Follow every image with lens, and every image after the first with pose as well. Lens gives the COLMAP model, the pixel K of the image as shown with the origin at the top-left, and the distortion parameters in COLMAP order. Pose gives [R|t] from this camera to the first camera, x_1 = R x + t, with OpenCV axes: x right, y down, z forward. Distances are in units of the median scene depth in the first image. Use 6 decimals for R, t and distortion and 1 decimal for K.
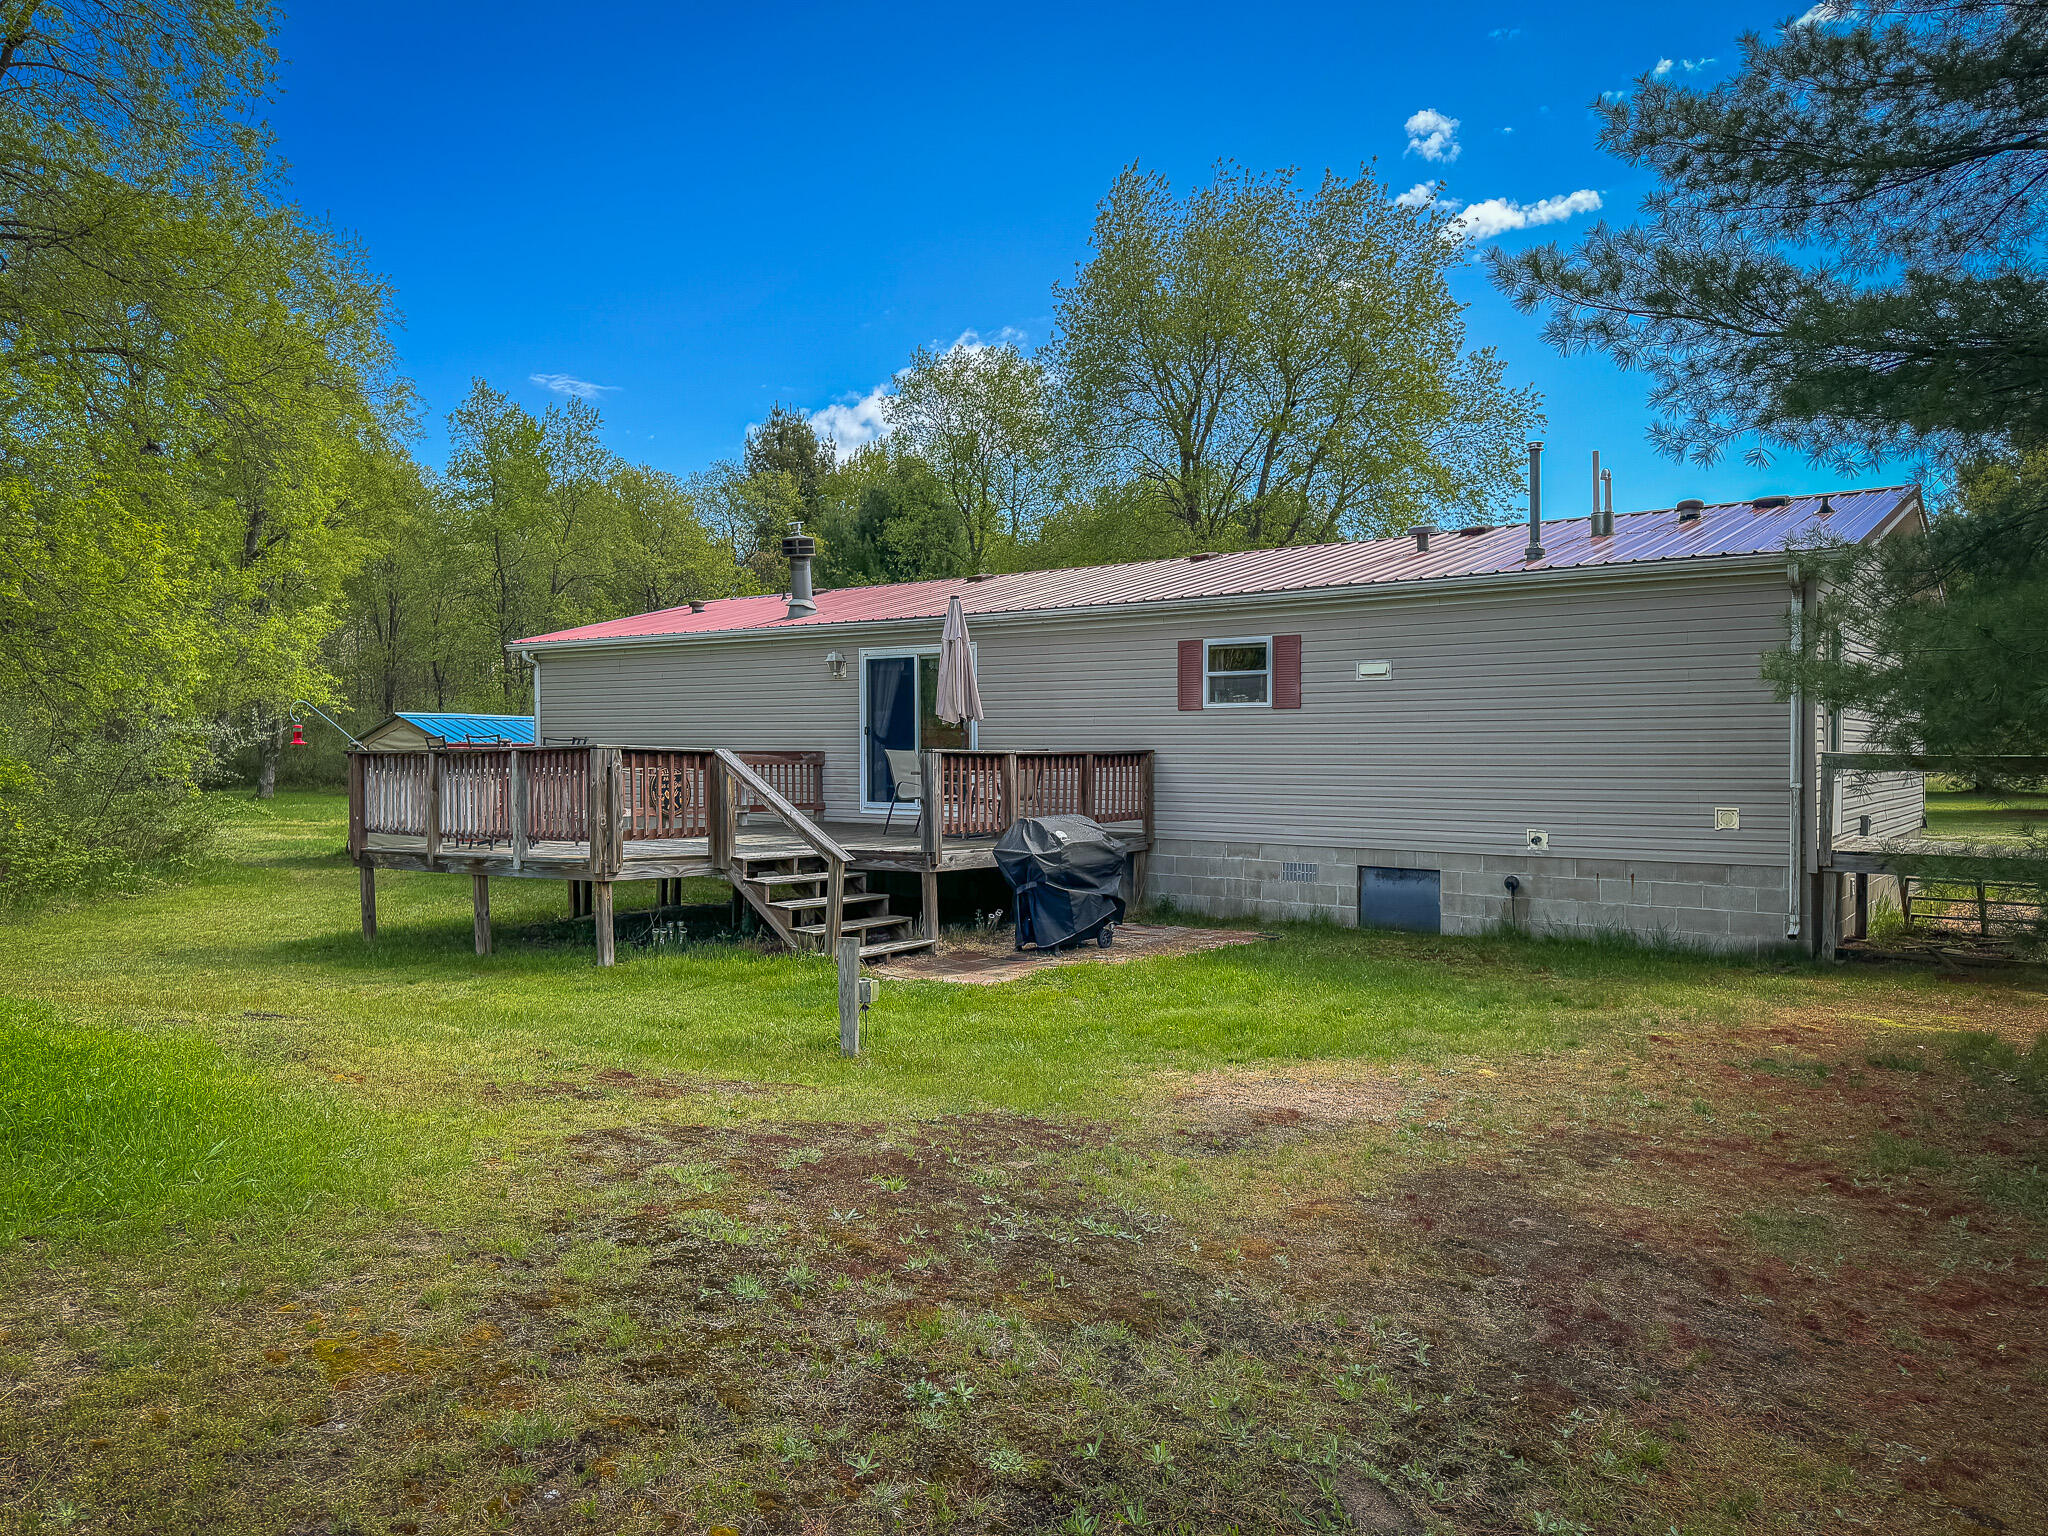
lens RADIAL K [[1442.0, 0, 1024.0], [0, 1442.0, 768.0], [0, 0, 1]] dist [0.104542, -0.160982]
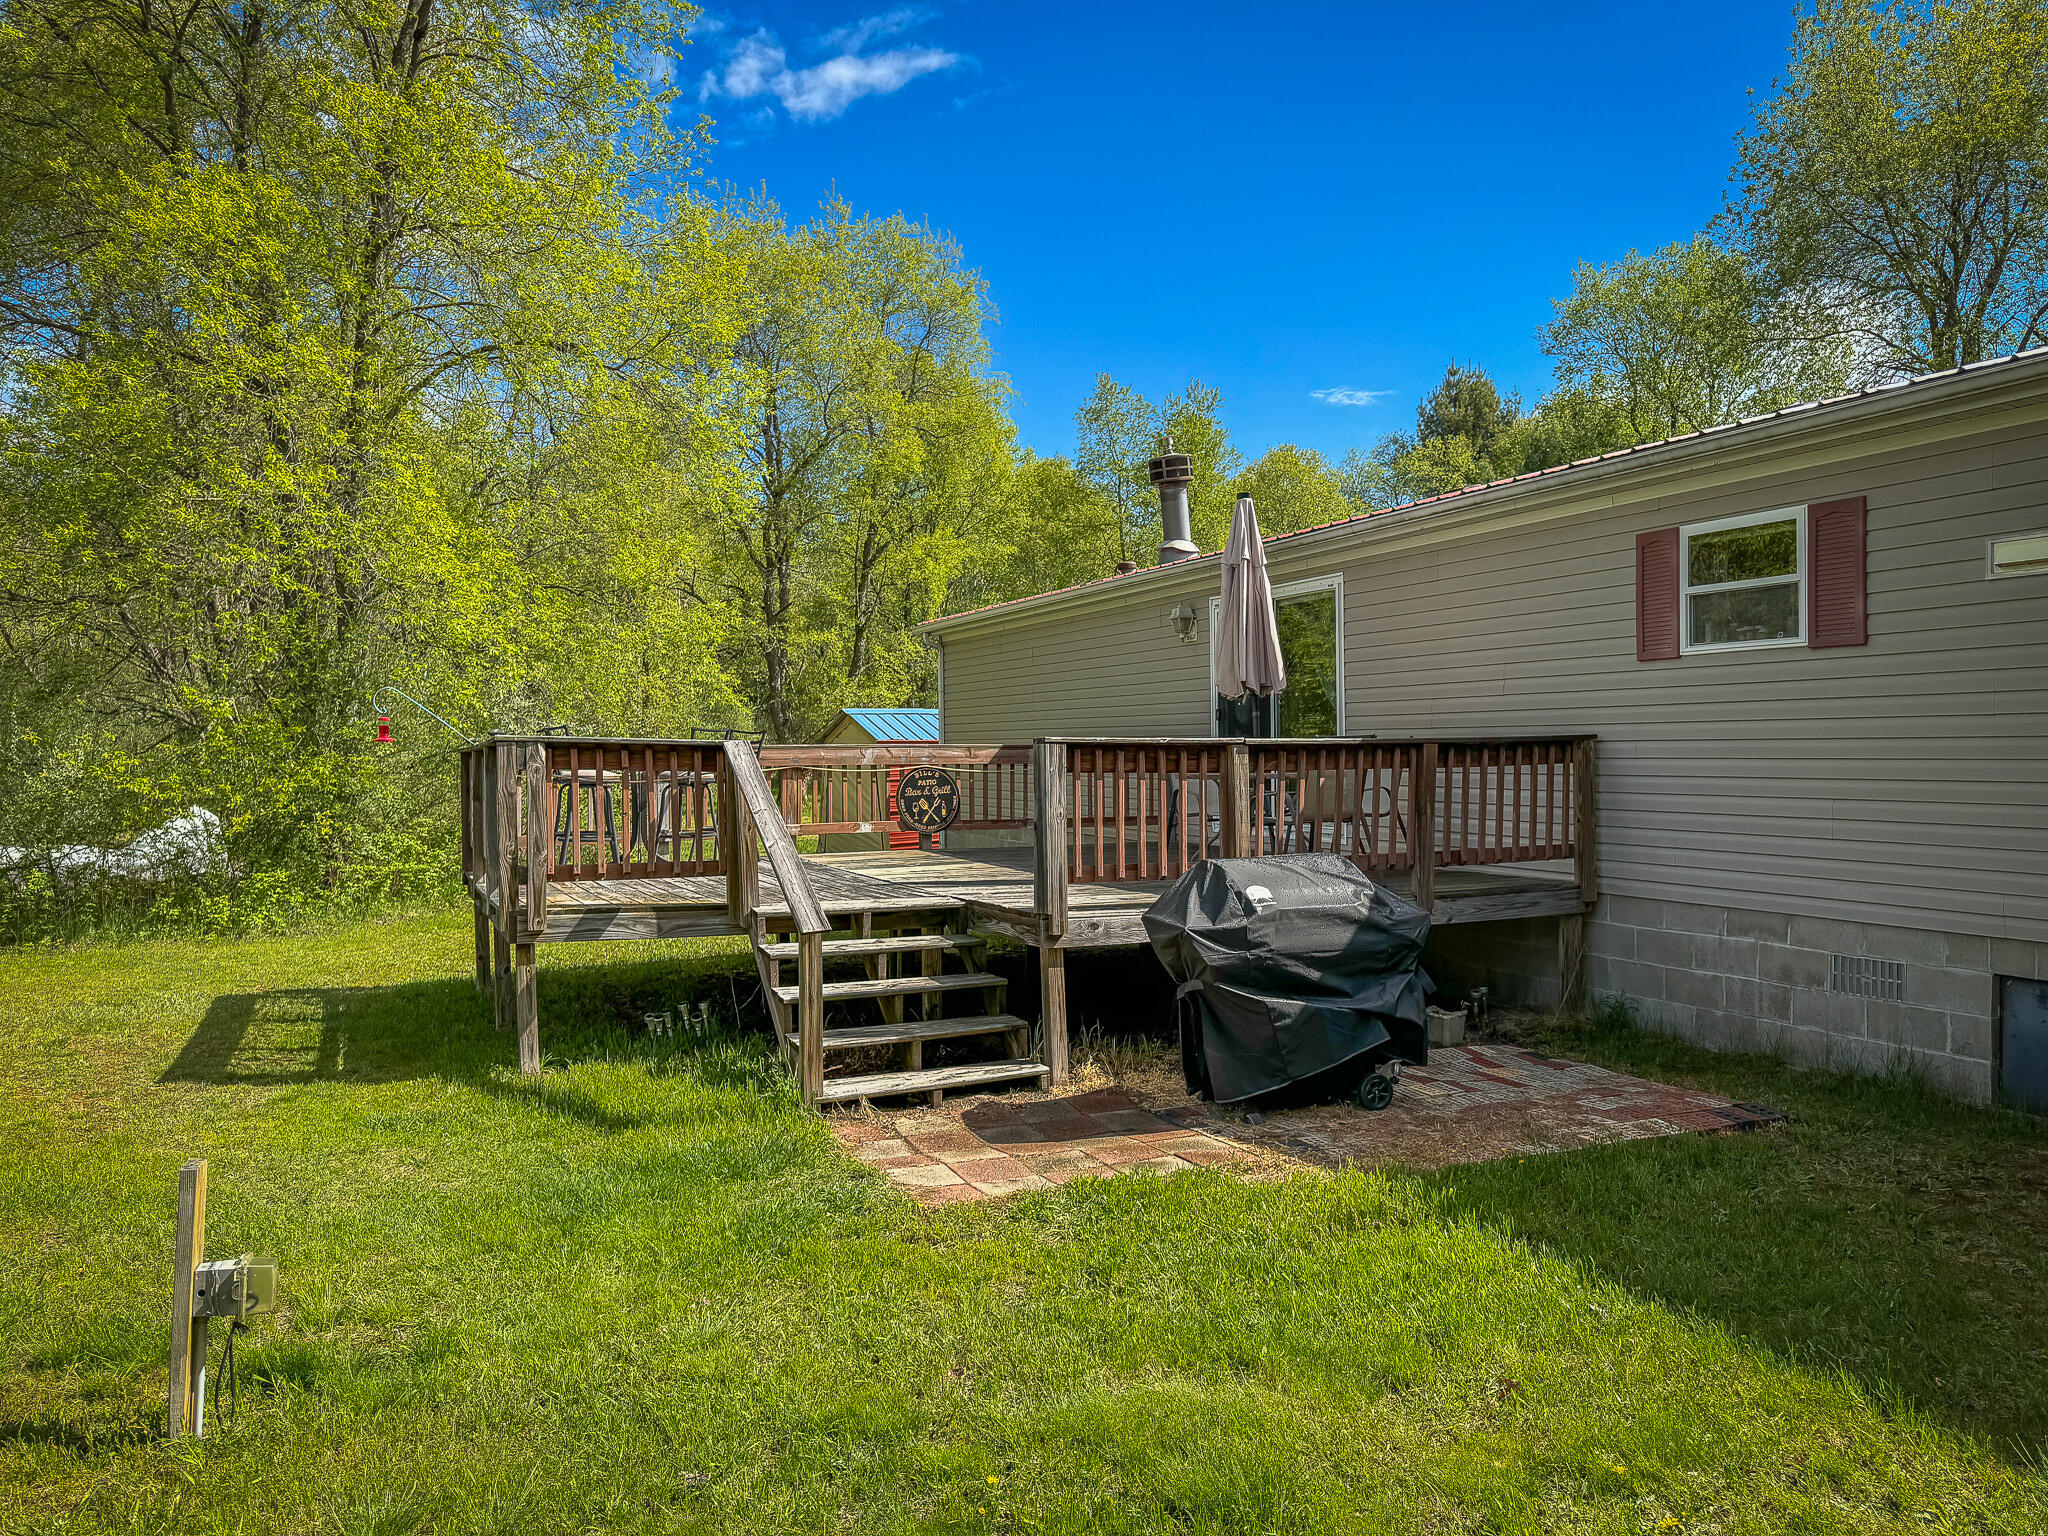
lens RADIAL K [[1408.1, 0, 1024.0], [0, 1408.1, 768.0], [0, 0, 1]] dist [0.000200, -0.030139]
pose [[0.856425, -0.003968, -0.516257, 0.189589], [0.003847, 0.999992, -0.001305, 0.000189], [0.516258, -0.000869, 0.856433, 0.438803]]
